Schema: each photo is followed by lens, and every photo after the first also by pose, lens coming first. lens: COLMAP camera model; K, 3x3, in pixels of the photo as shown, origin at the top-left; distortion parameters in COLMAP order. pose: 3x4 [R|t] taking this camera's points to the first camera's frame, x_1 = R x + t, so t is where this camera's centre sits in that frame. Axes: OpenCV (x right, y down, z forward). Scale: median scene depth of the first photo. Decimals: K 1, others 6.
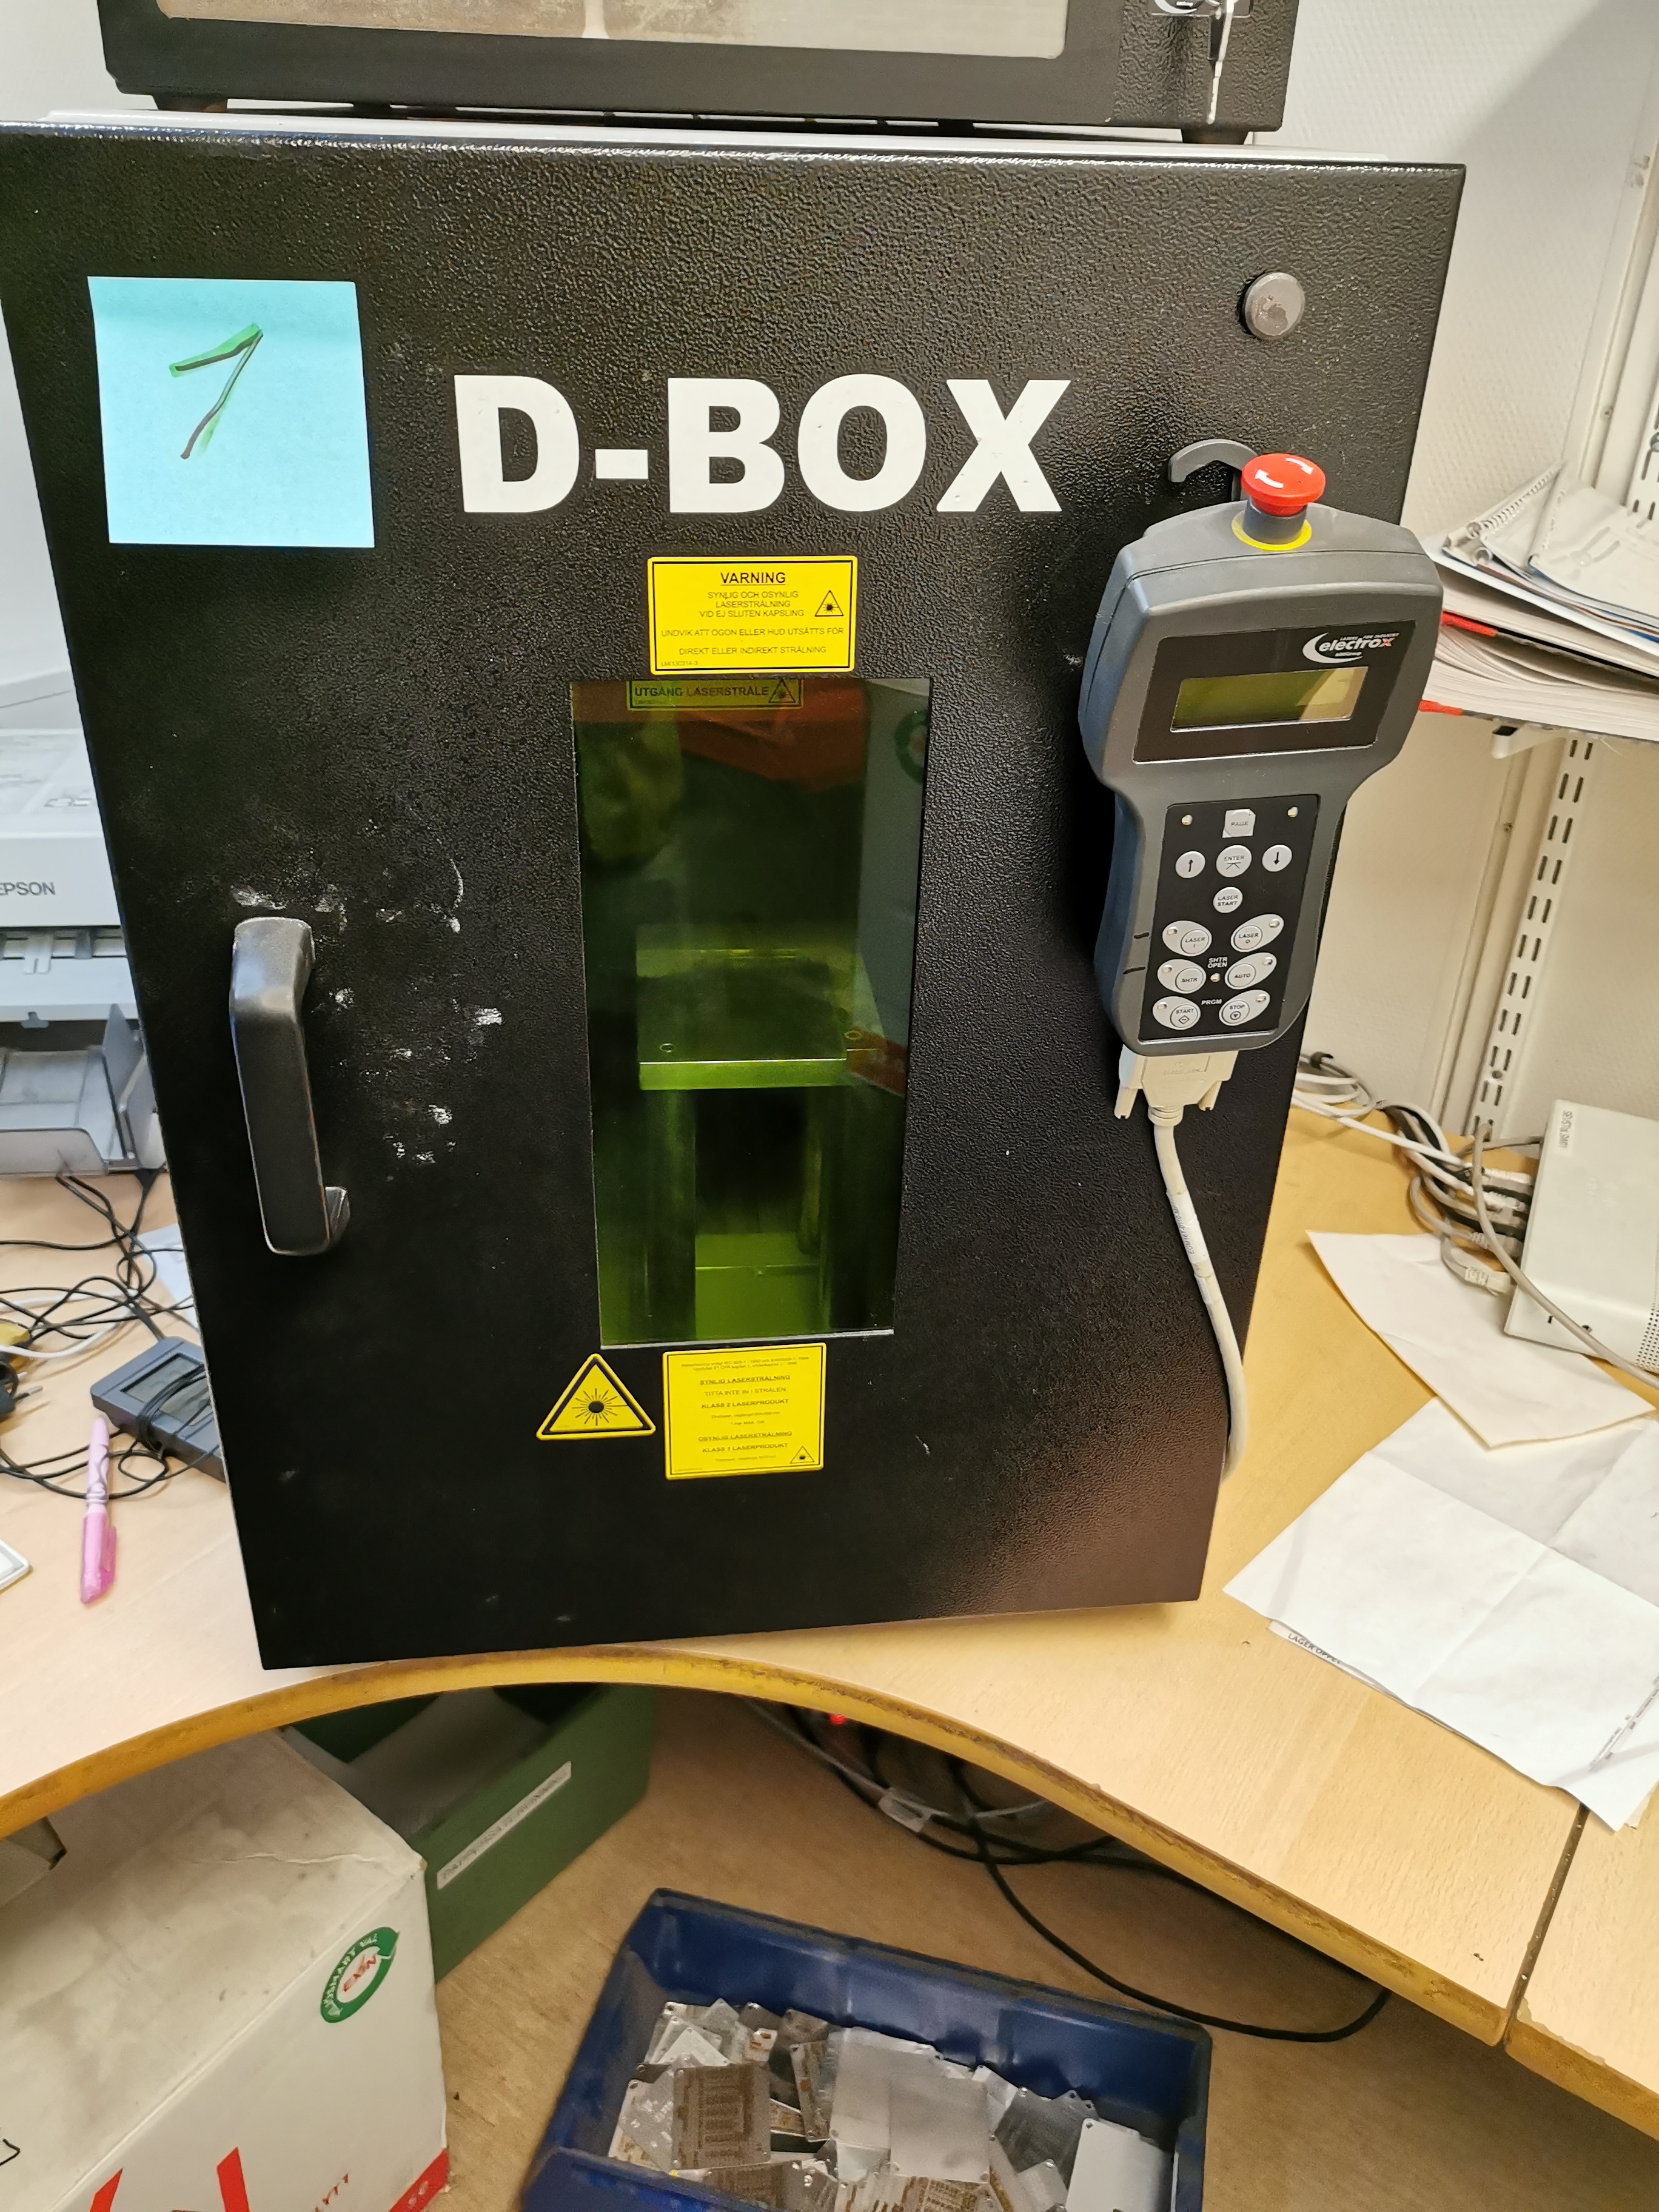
lens RADIAL K [[1707.6, 0, 817.0], [0, 1707.6, 1112.5], [0, 0, 1]] dist [0.032275, -0.014399]
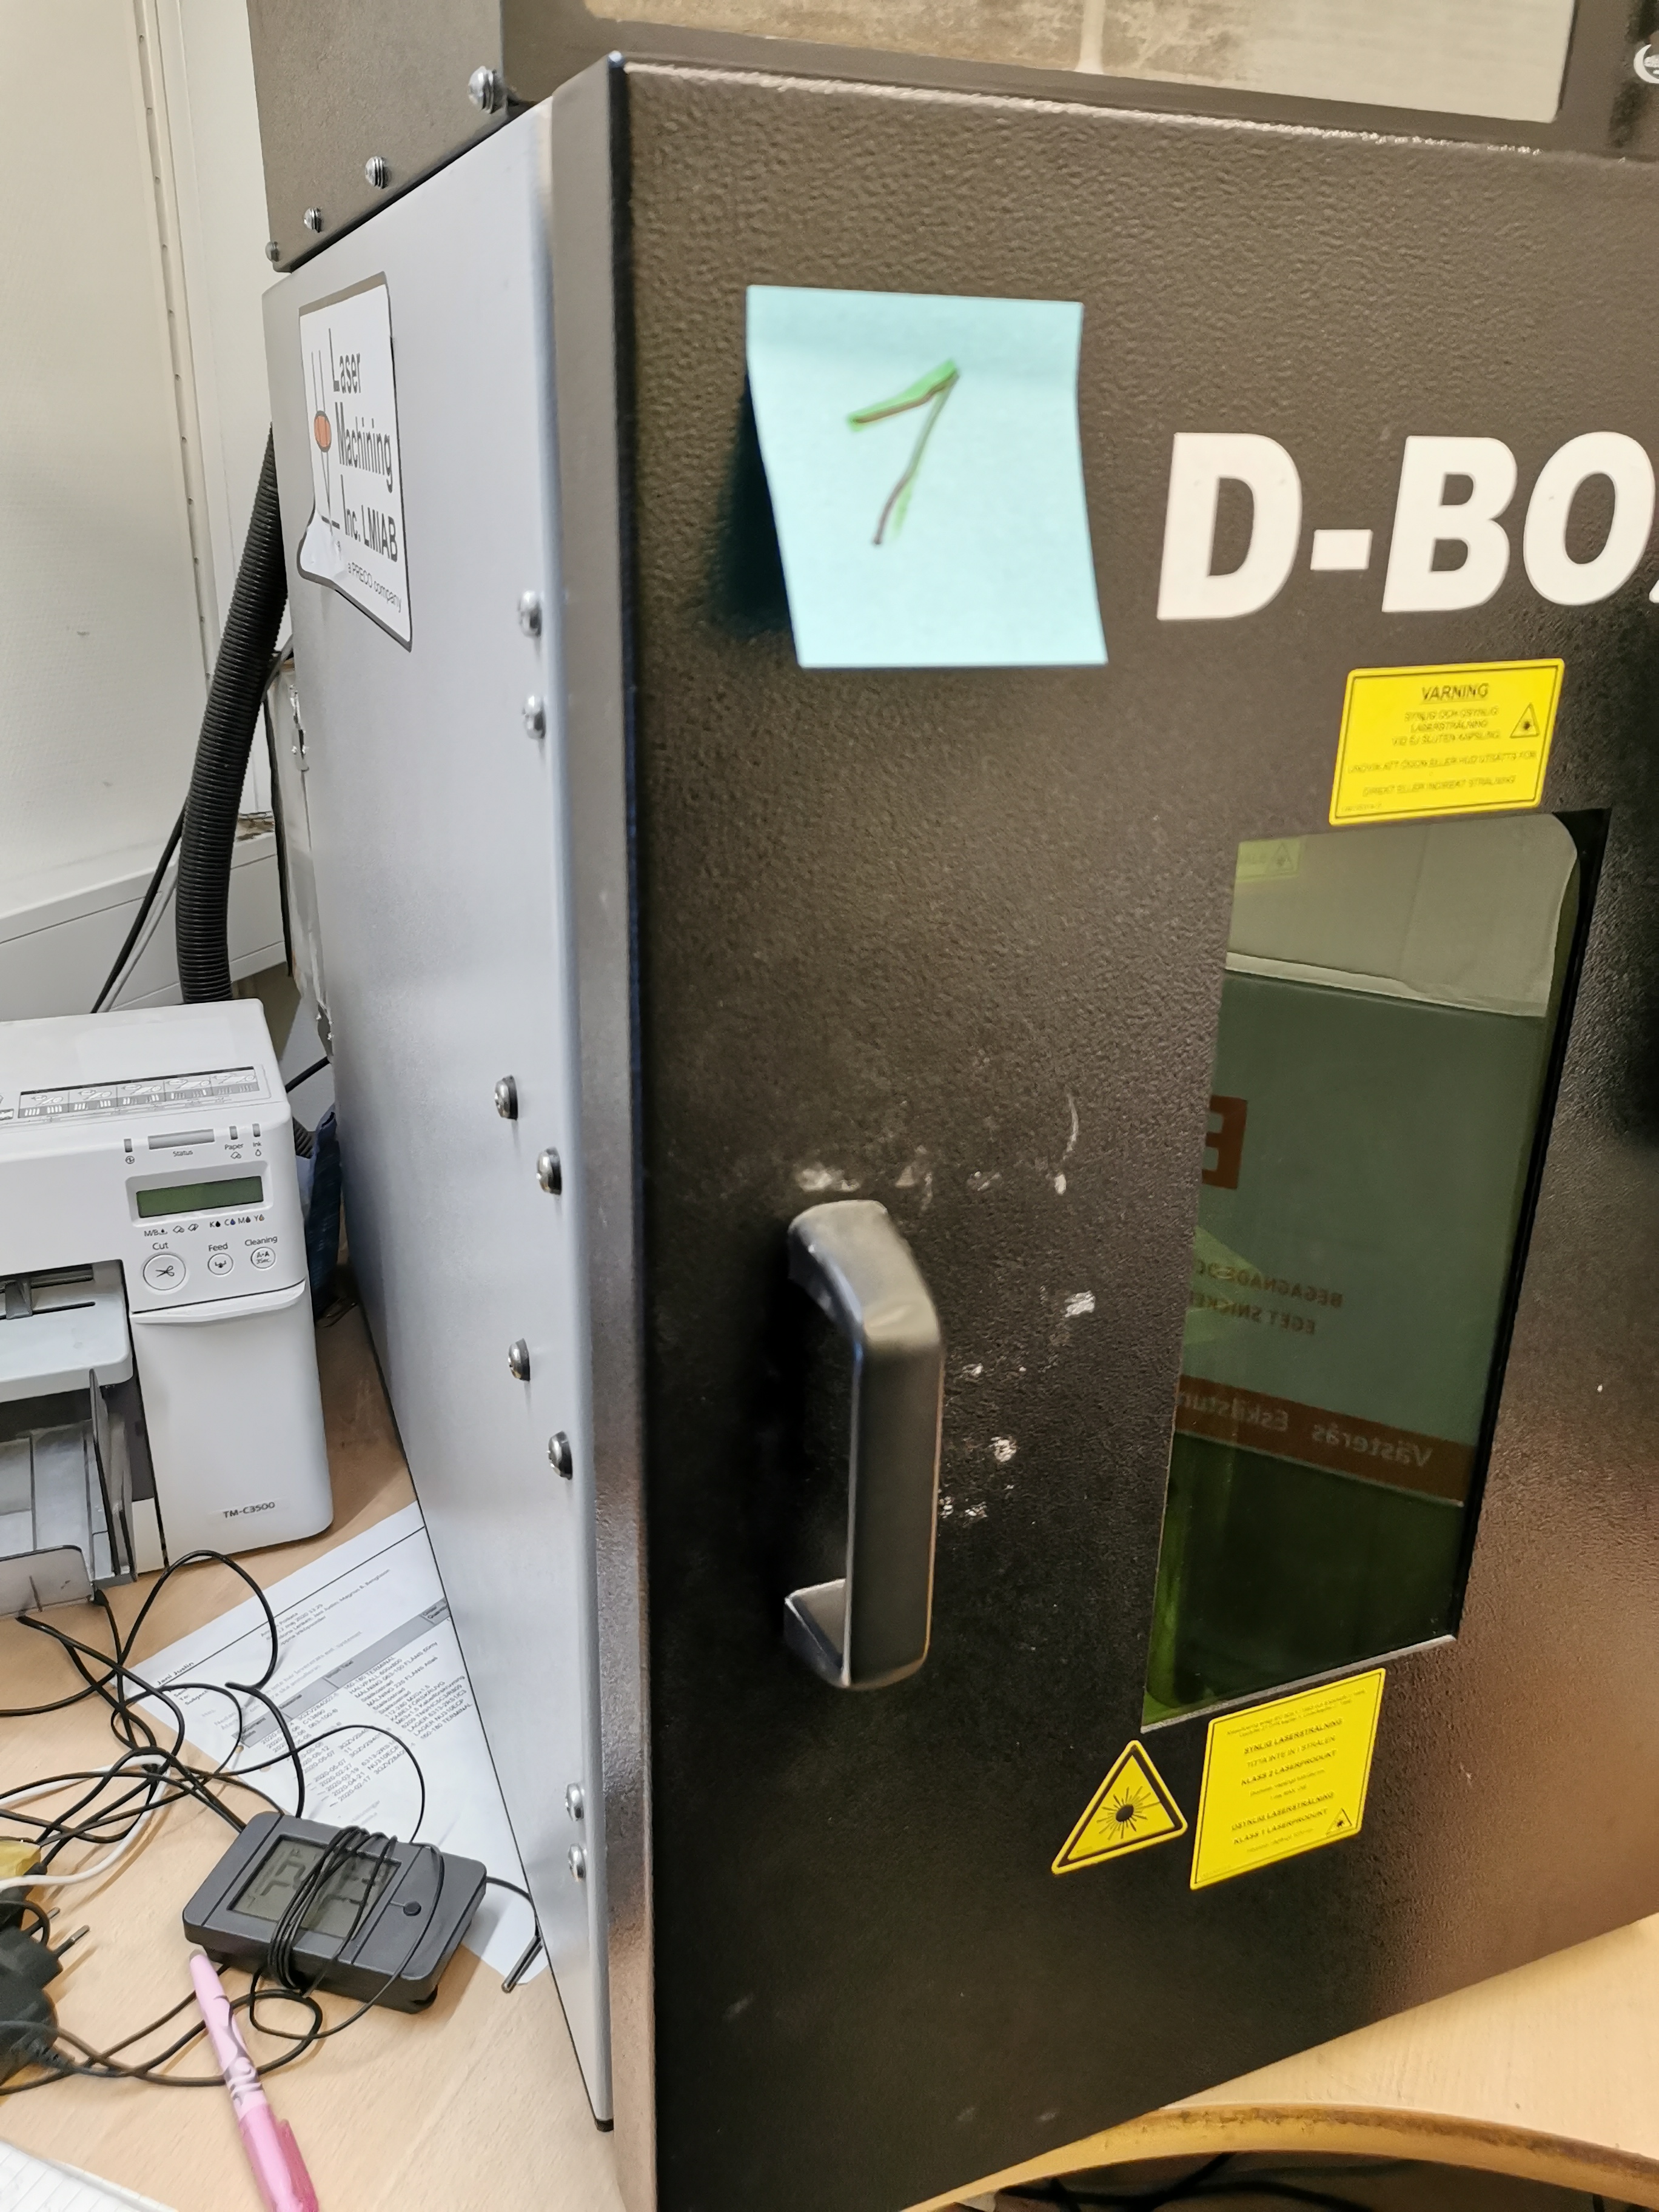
lens RADIAL K [[1707.6, 0, 817.2], [0, 1707.6, 1120.5], [0, 0, 1]] dist [0.032275, -0.014399]
pose [[0.962225, -0.107767, 0.250019, -0.503976], [0.140703, 0.983019, -0.117797, -0.066811], [-0.233079, 0.148525, 0.961049, 0.330239]]
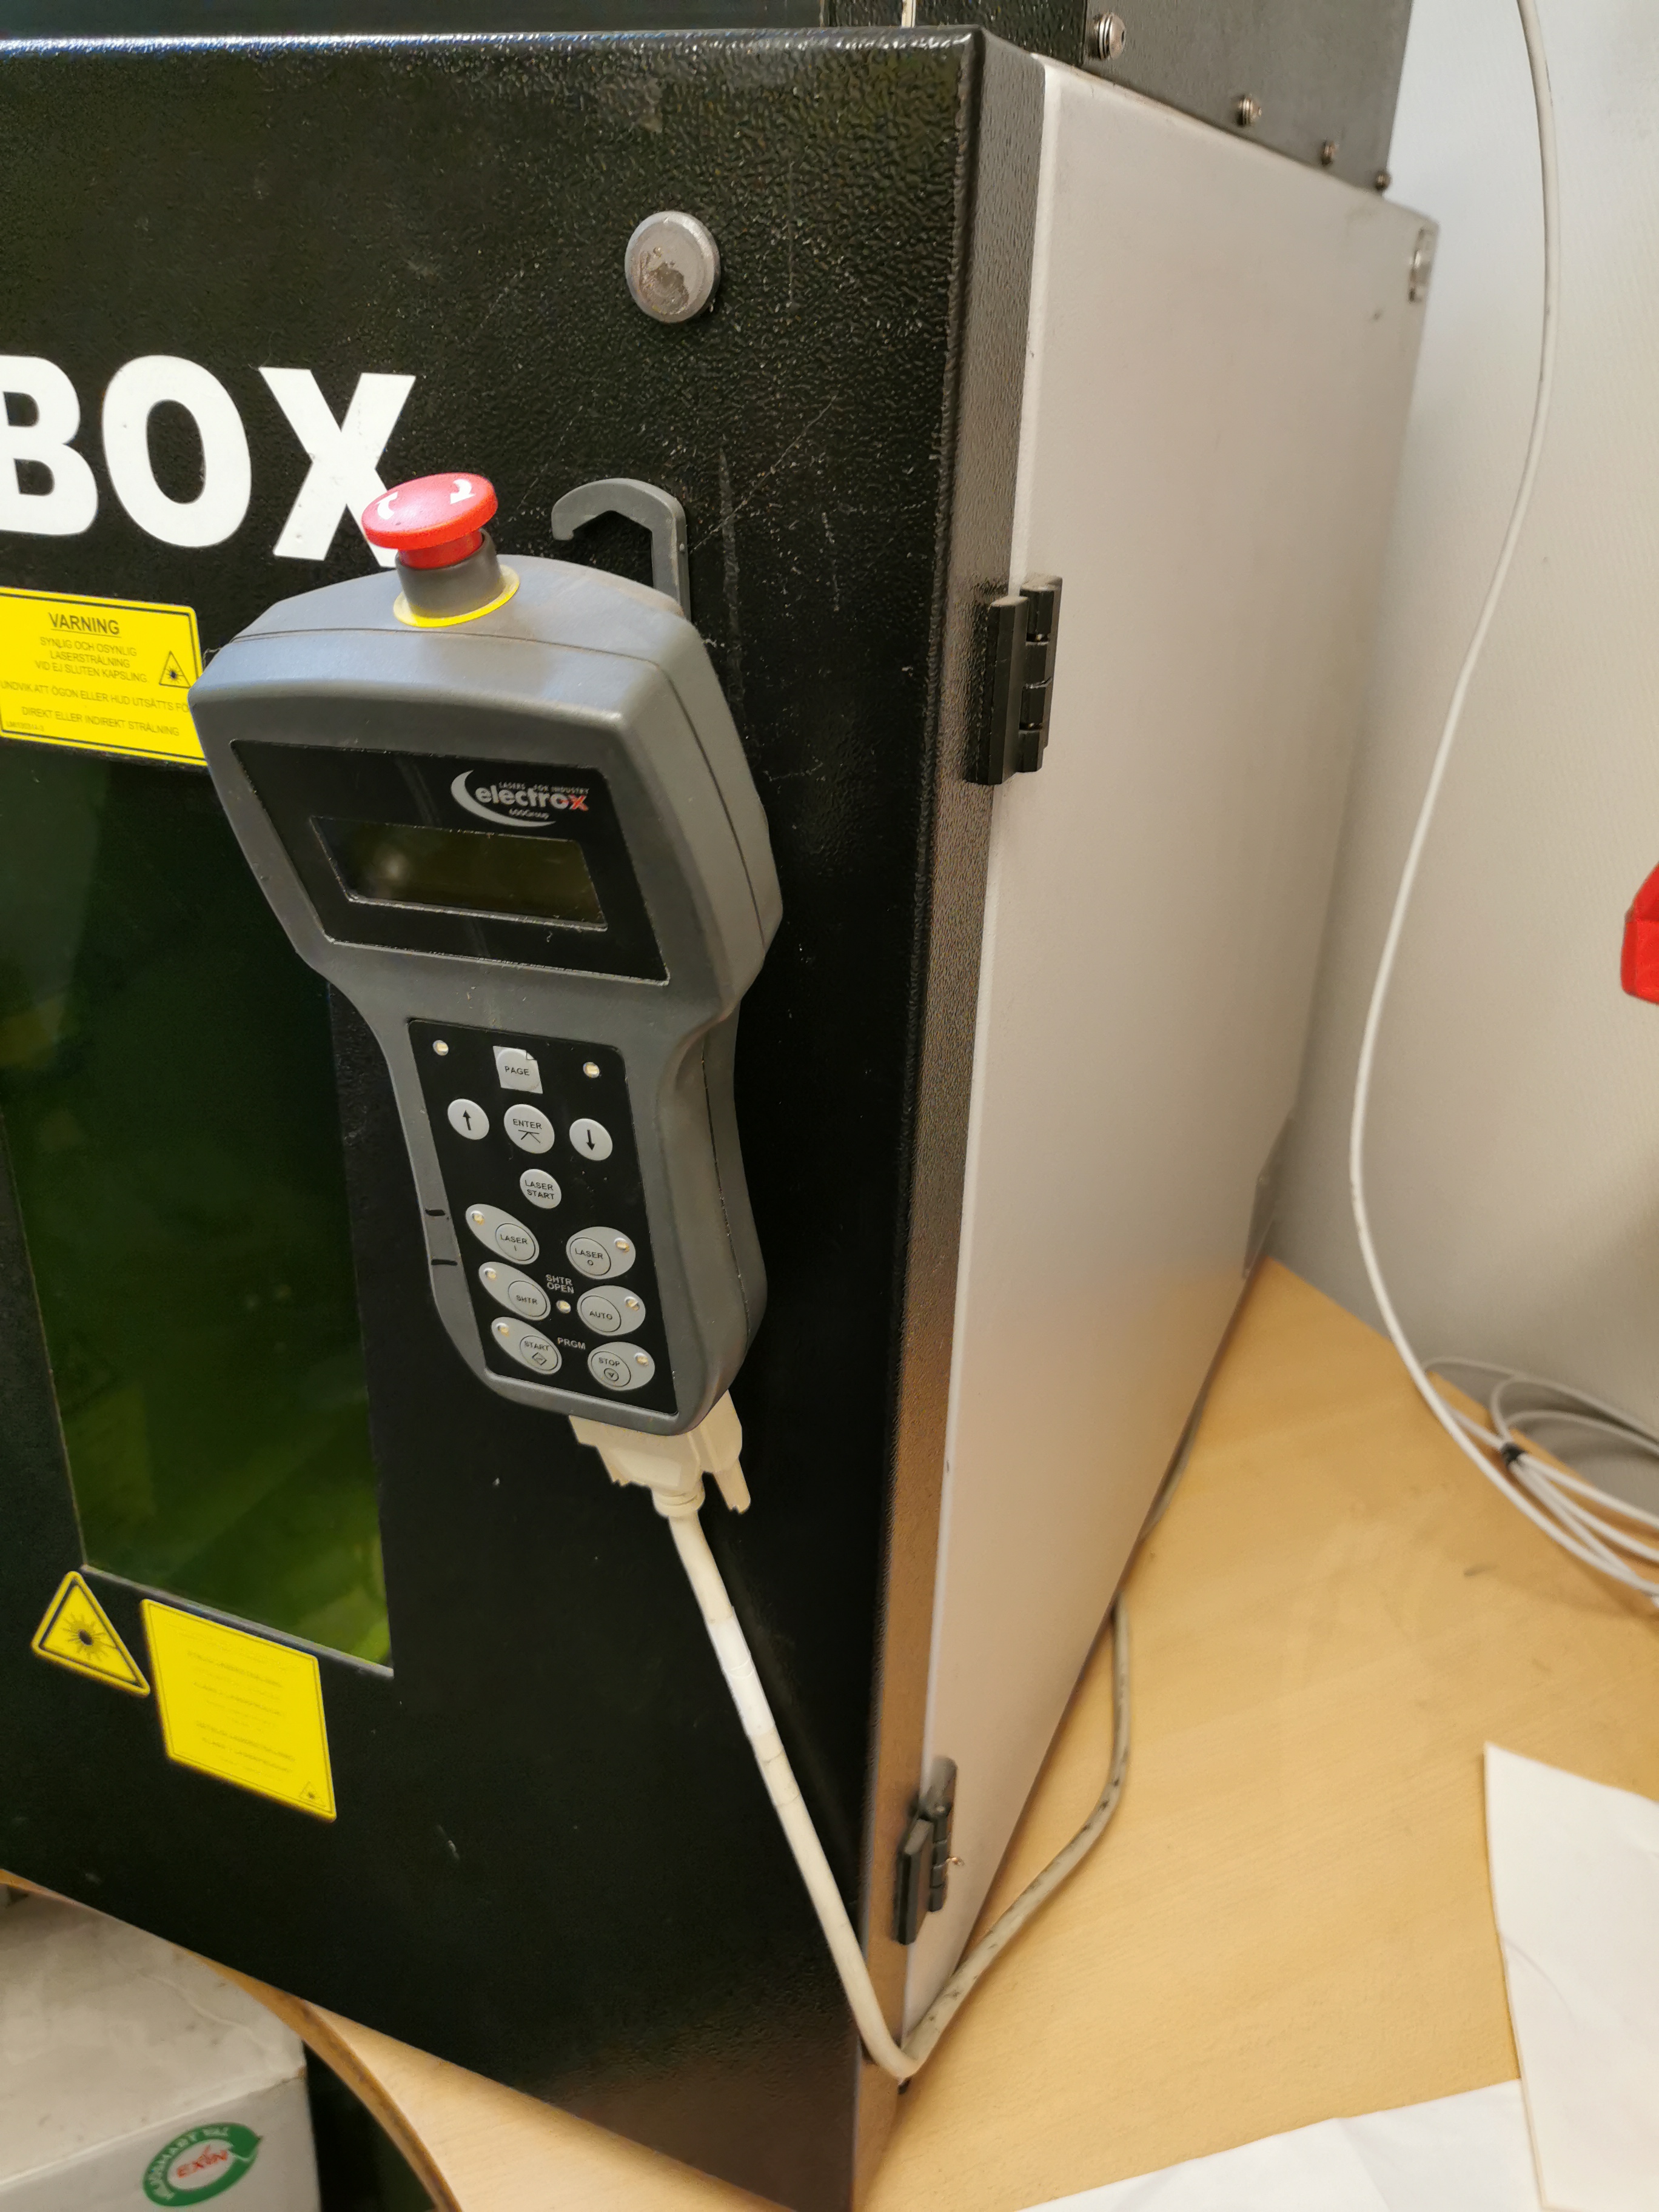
lens RADIAL K [[1707.6, 0, 836.4], [0, 1707.6, 1102.0], [0, 0, 1]] dist [0.032275, -0.014399]
pose [[0.873715, 0.206147, -0.440596, 0.591831], [-0.251341, 0.966802, -0.046066, -0.150177], [0.416473, 0.150989, 0.896523, 0.469258]]
